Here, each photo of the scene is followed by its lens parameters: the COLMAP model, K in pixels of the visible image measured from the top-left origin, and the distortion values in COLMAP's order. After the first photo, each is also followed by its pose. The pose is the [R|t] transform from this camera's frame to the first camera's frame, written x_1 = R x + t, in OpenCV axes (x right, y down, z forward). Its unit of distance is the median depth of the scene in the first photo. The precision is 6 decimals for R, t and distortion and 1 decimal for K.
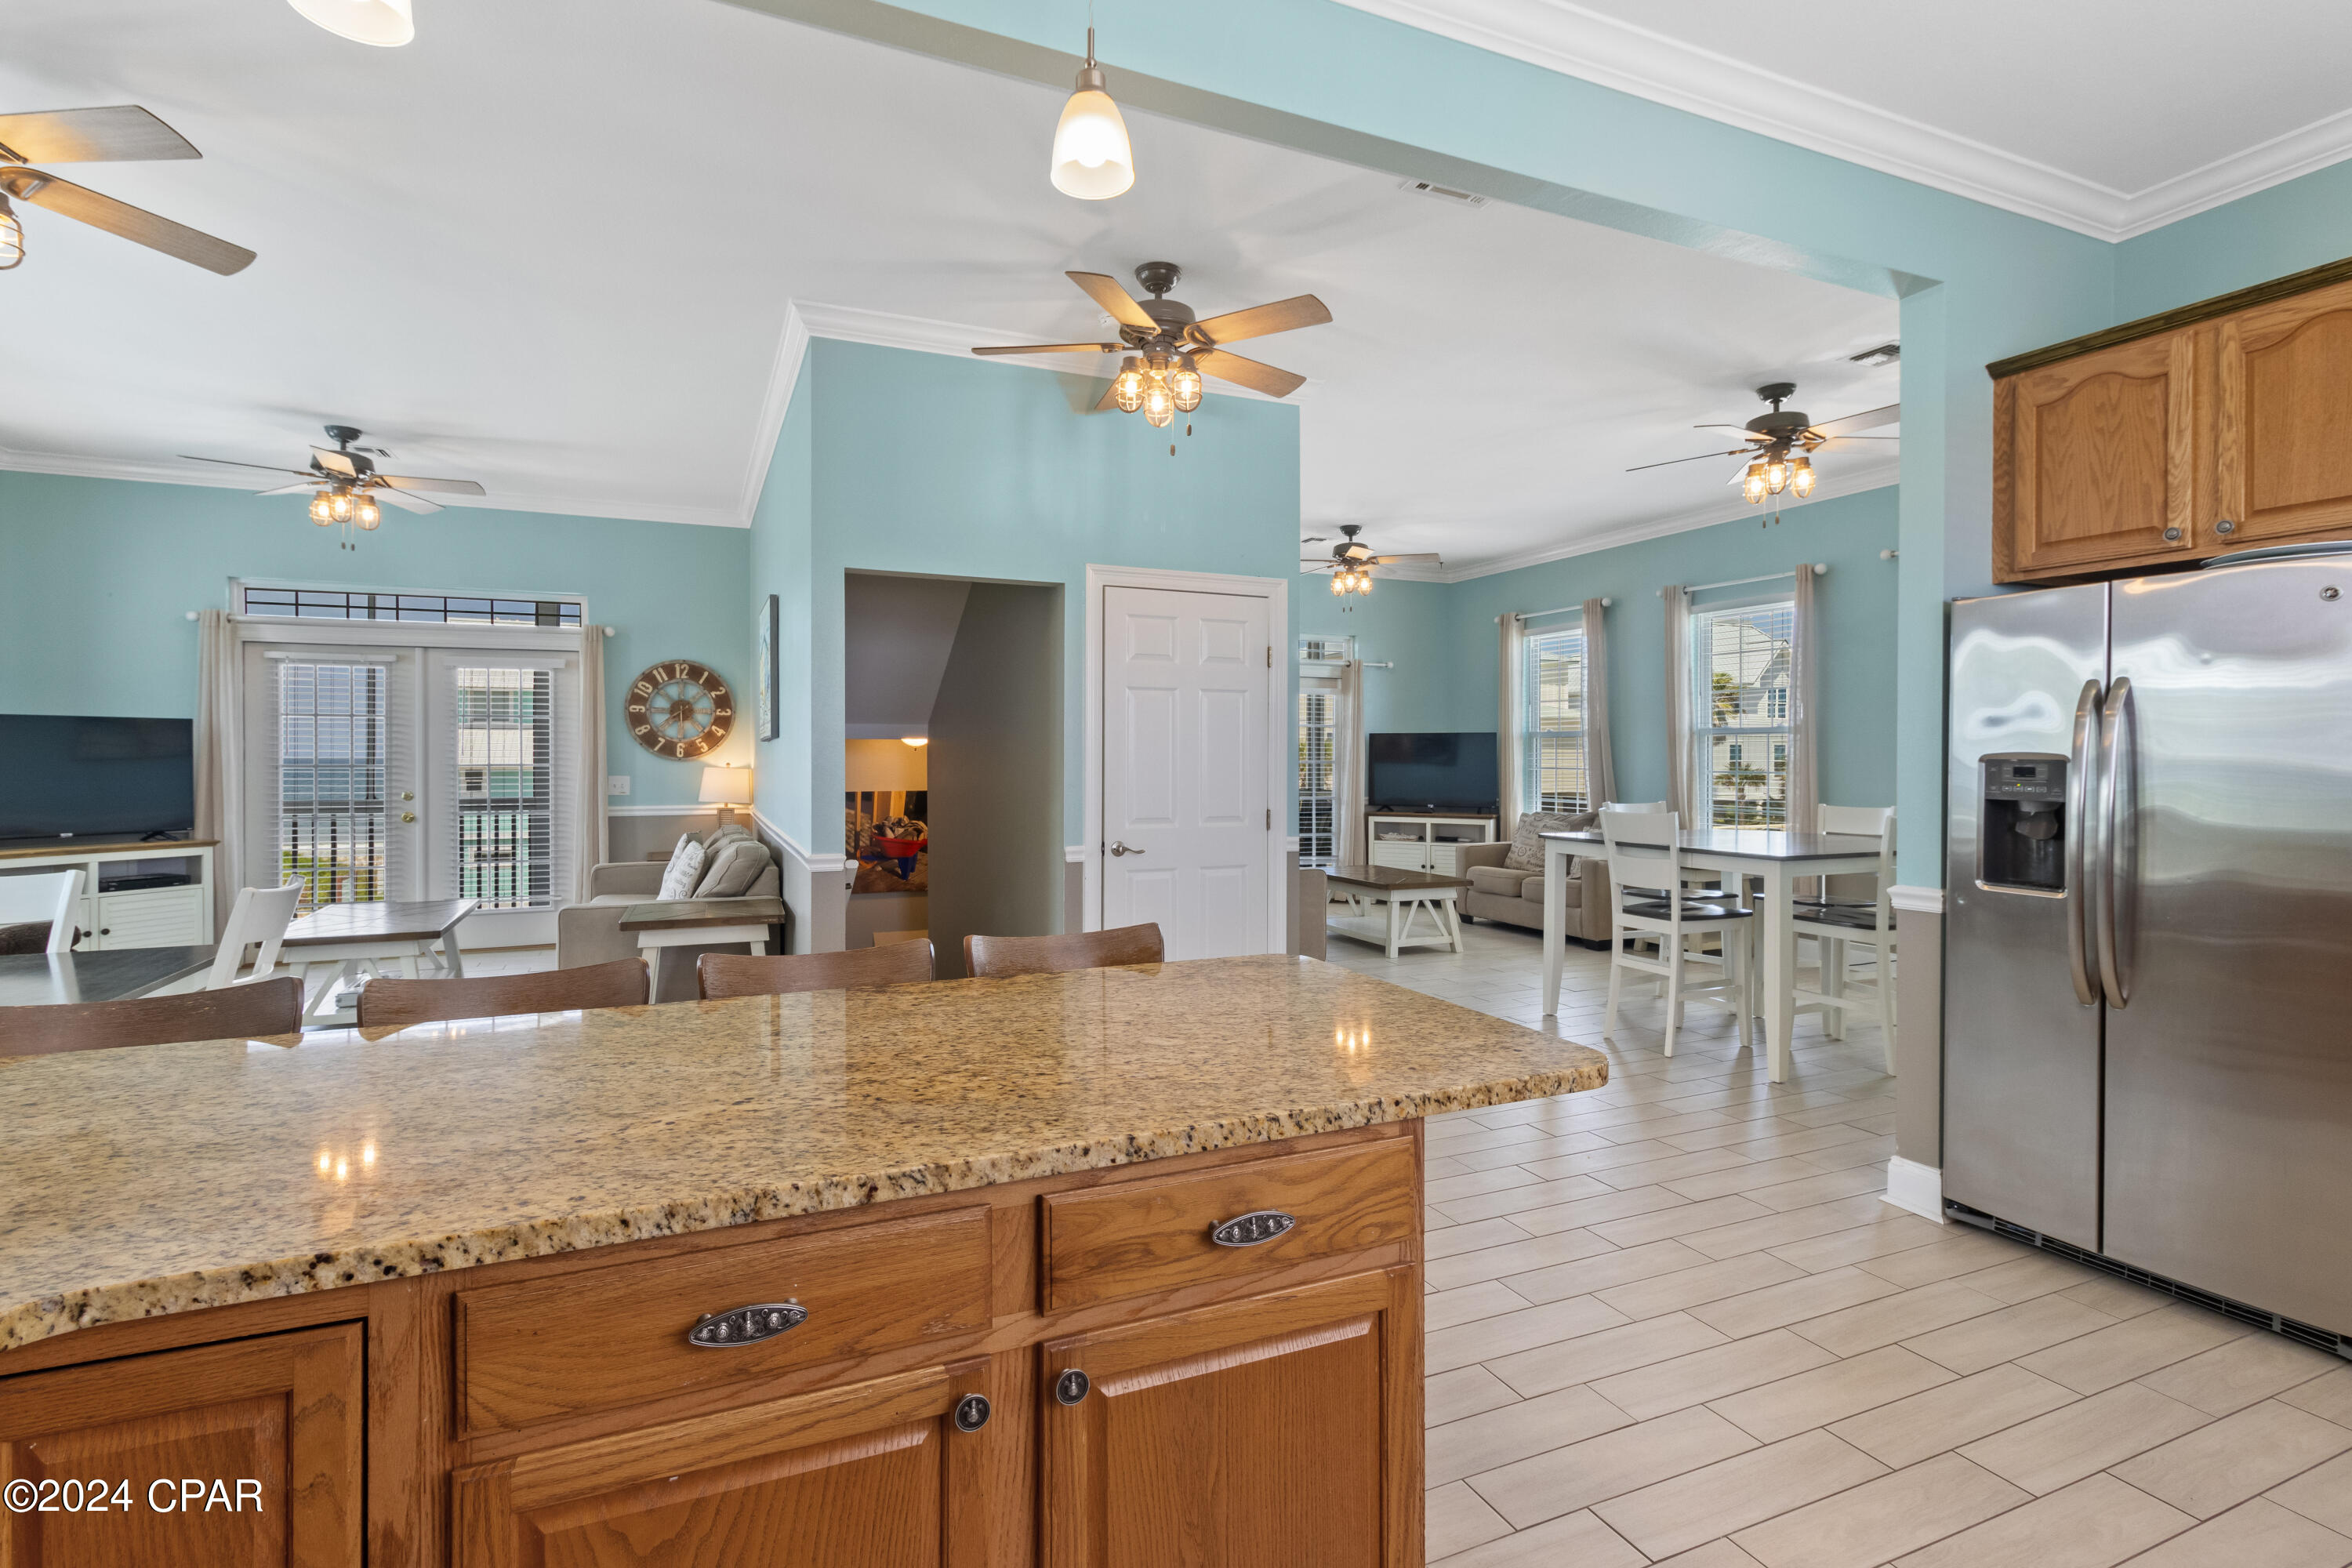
lens RADIAL K [[1094.8, 0, 1161.1], [0, 1094.8, 757.1], [0, 0, 1]] dist [0.001593, -0.000118]
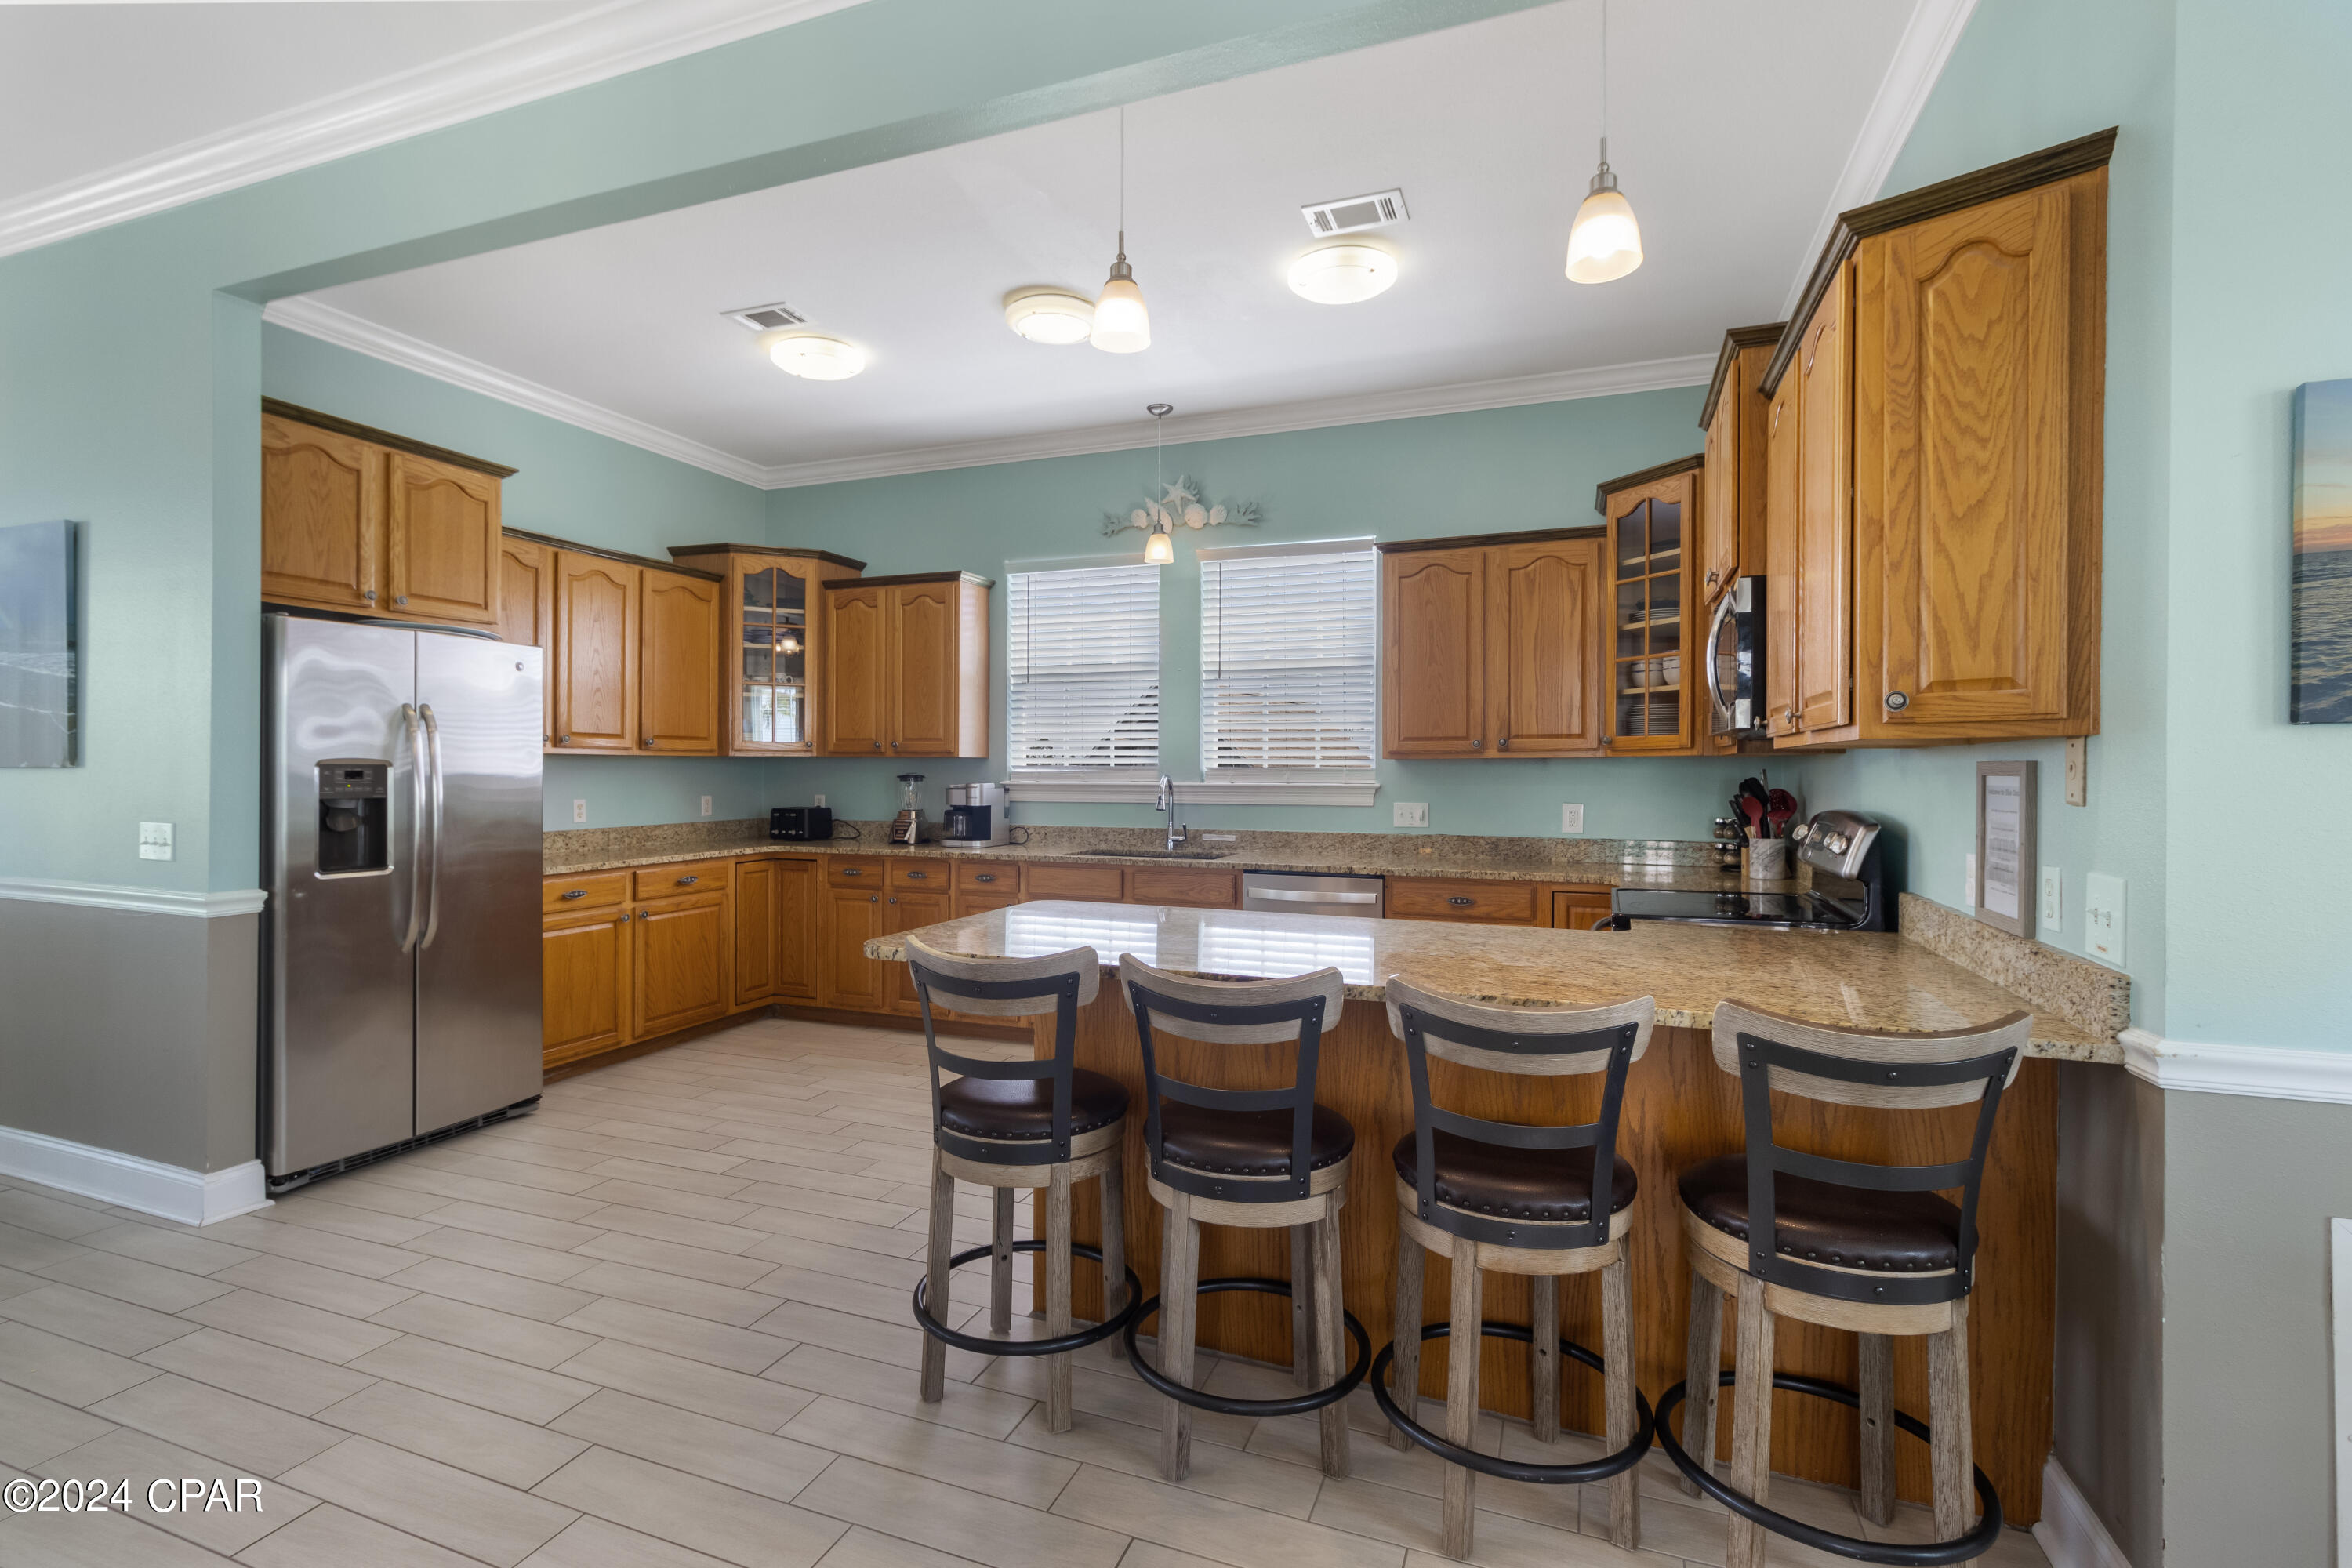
lens RADIAL K [[1094.8, 0, 1161.1], [0, 1094.8, 757.1], [0, 0, 1]] dist [0.001593, -0.000118]
pose [[-0.698462, -0.000481, 0.715647, -0.676550], [-0.003132, 0.999992, -0.002385, -0.005607], [-0.715641, -0.003907, -0.698458, 1.193863]]
